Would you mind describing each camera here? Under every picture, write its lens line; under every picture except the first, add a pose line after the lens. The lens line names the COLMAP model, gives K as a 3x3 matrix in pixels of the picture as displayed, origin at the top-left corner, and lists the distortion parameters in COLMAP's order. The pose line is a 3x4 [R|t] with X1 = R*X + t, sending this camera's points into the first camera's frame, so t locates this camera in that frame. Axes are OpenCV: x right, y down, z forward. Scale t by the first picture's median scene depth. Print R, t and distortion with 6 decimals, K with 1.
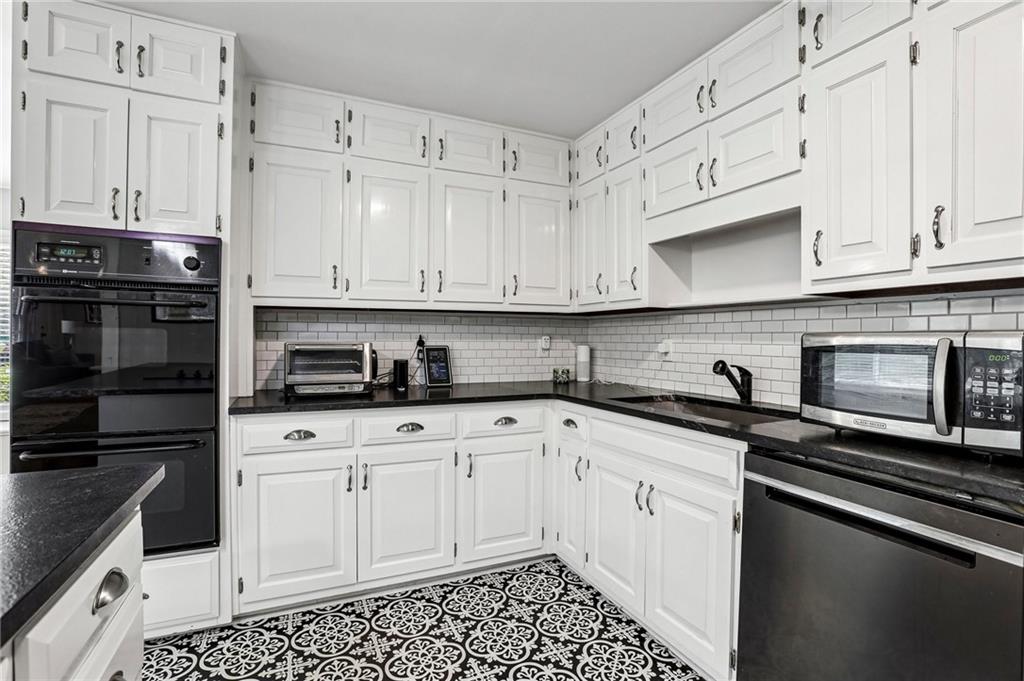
lens RADIAL K [[471.4, 0, 508.7], [0, 471.4, 339.5], [0, 0, 1]] dist [-0.073245, 0.030154]
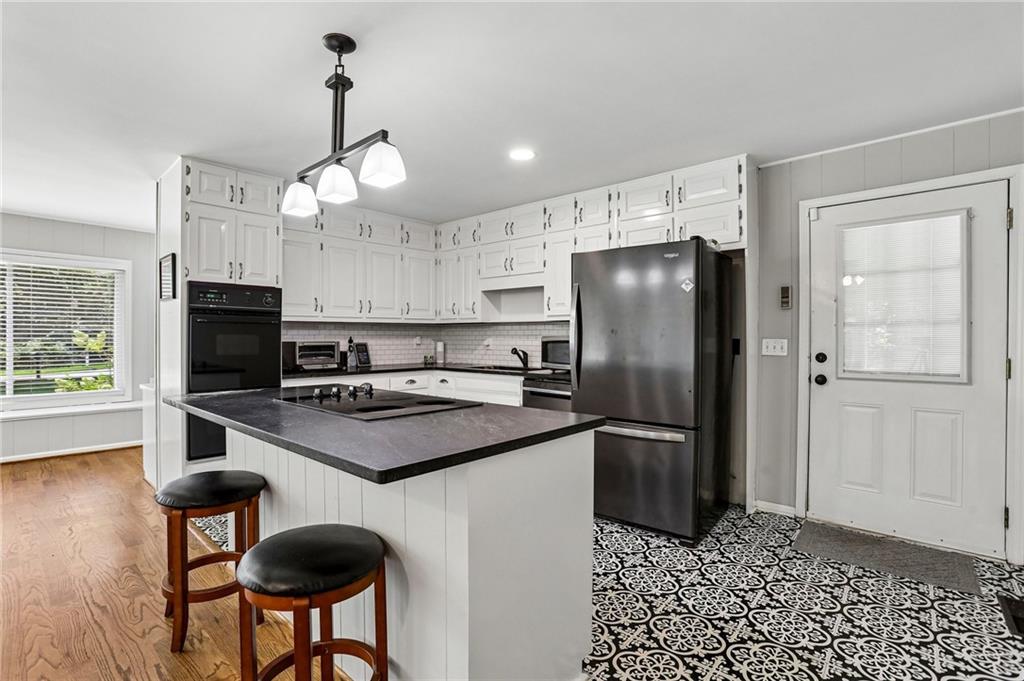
lens RADIAL K [[493.2, 0, 512.0], [0, 493.2, 340.5], [0, 0, 1]] dist [-0.002272, 0.034934]
pose [[0.913798, -0.007553, 0.406099, -0.476366], [0.004727, 0.999957, 0.007962, -0.008255], [-0.406142, -0.005356, 0.913794, -1.069035]]
